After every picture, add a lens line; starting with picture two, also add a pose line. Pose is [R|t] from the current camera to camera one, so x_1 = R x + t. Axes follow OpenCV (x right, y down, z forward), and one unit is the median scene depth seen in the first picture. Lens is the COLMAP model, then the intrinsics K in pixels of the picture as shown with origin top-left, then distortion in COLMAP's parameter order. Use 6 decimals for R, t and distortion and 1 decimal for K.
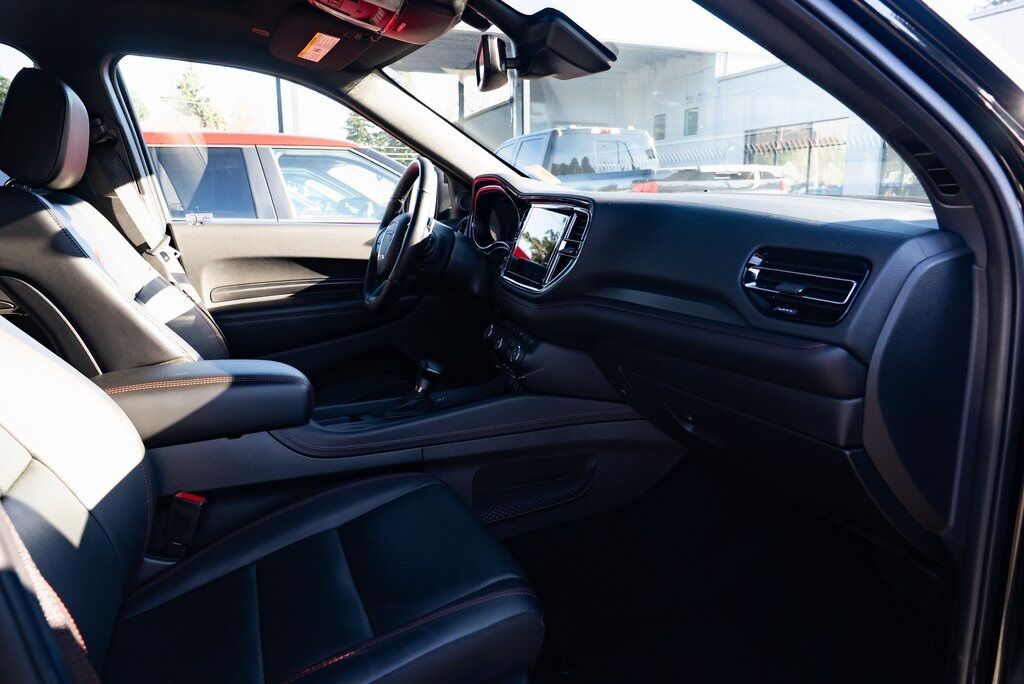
lens RADIAL K [[701.8, 0, 514.9], [0, 701.8, 348.6], [0, 0, 1]] dist [-0.021467, 0.007584]
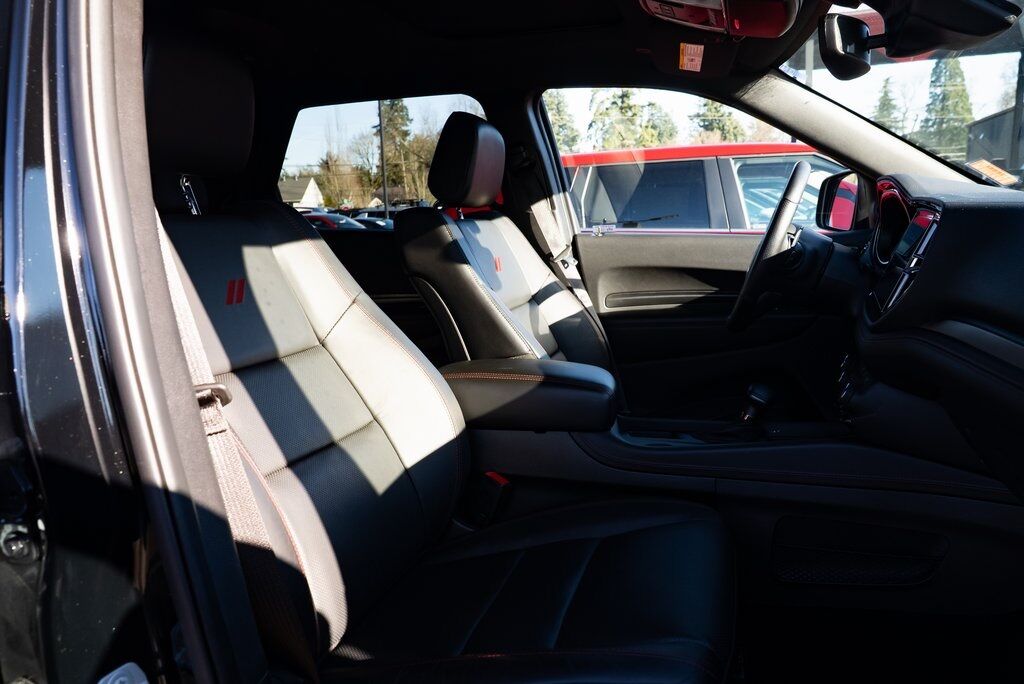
lens RADIAL K [[701.8, 0, 512.3], [0, 701.8, 345.1], [0, 0, 1]] dist [-0.021467, 0.007584]
pose [[0.767527, 0.094854, -0.633959, 0.162063], [-0.105395, 0.994205, 0.021153, -0.017463], [0.632292, 0.050581, 0.773077, 0.081575]]
